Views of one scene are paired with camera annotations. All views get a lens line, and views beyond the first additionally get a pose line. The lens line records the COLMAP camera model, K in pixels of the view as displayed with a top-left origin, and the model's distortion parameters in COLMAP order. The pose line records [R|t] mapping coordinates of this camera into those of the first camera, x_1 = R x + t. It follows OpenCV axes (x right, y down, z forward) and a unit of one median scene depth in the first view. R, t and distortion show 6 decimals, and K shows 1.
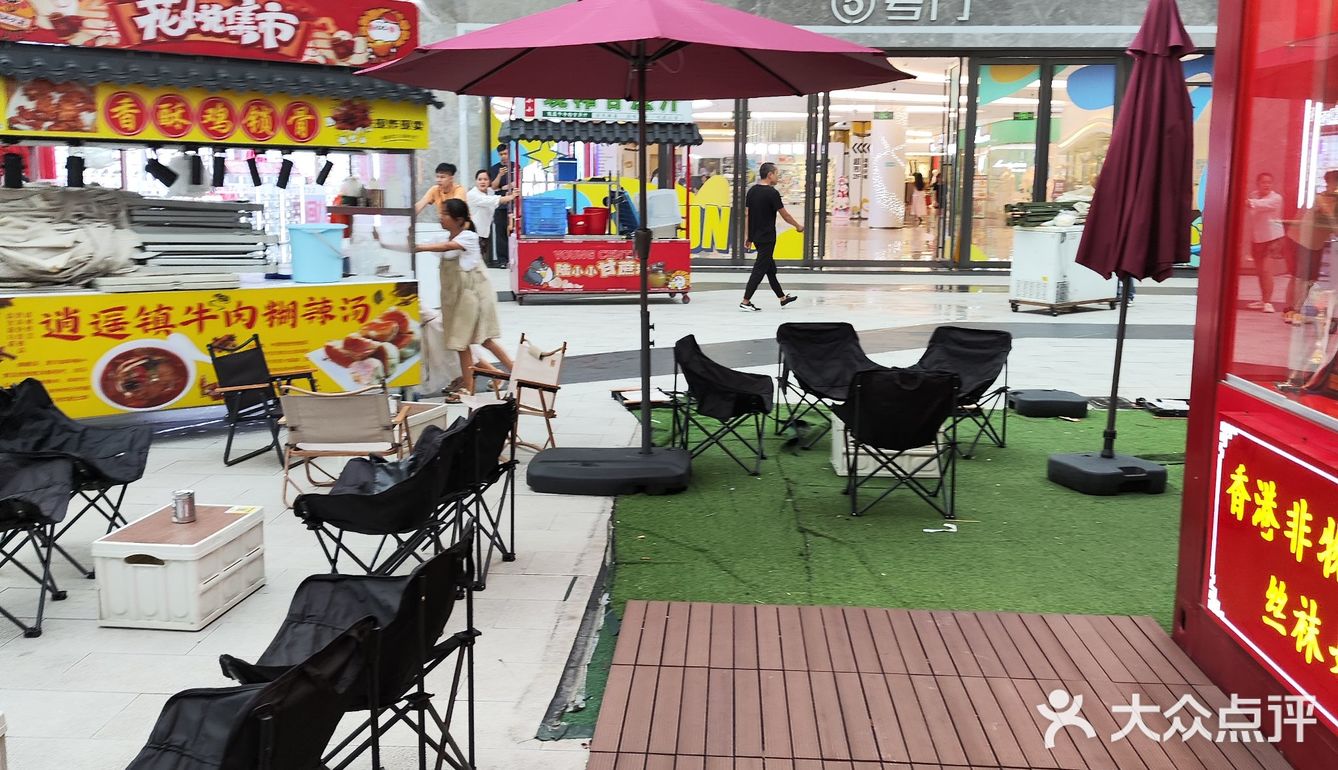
lens RADIAL K [[1405.4, 0, 669.0], [0, 1405.4, 385.0], [0, 0, 1]] dist [0.000837, -0.004392]
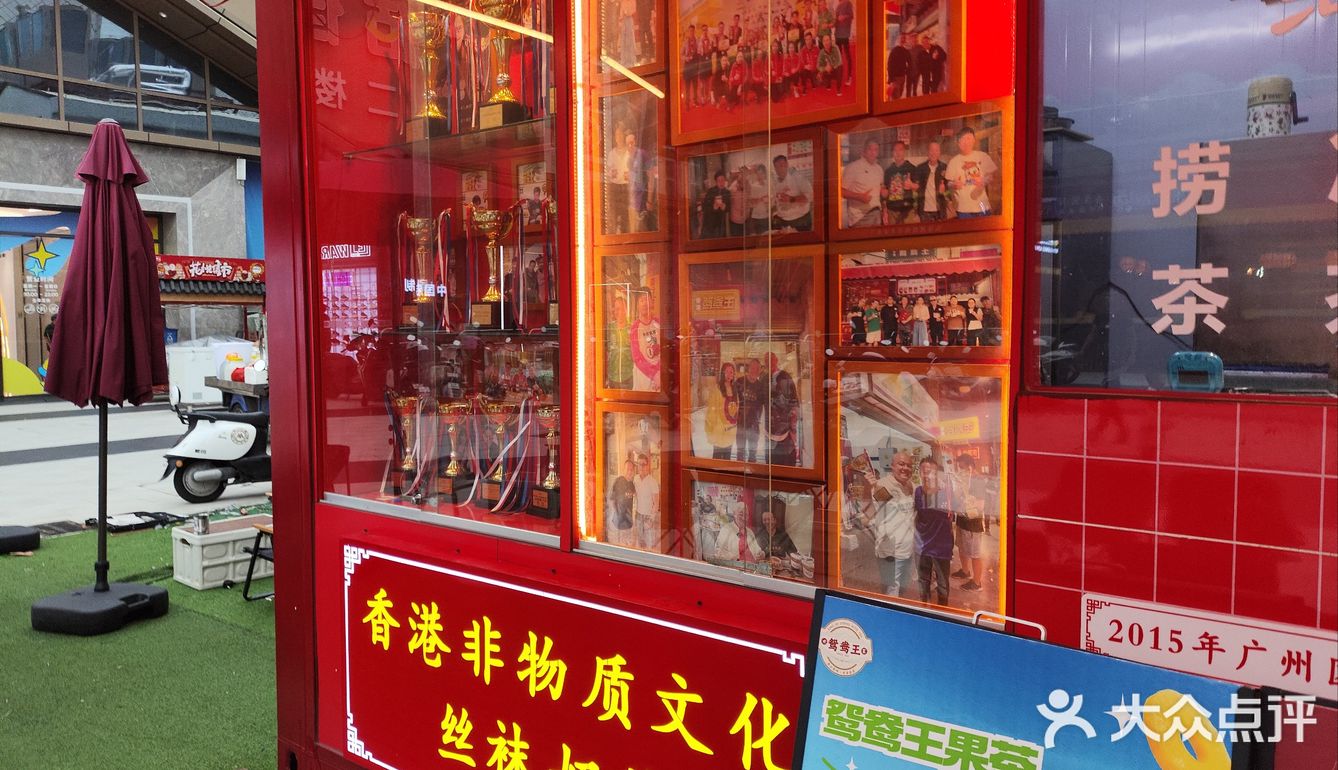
lens RADIAL K [[962.3, 0, 669.0], [0, 962.3, 385.0], [0, 0, 1]] dist [0.092369, -0.107133]
pose [[0.581167, -0.061254, 0.811476, 0.002905], [0.129763, 0.991380, -0.018101, -0.043441], [-0.803372, 0.115819, 0.584106, 0.477782]]
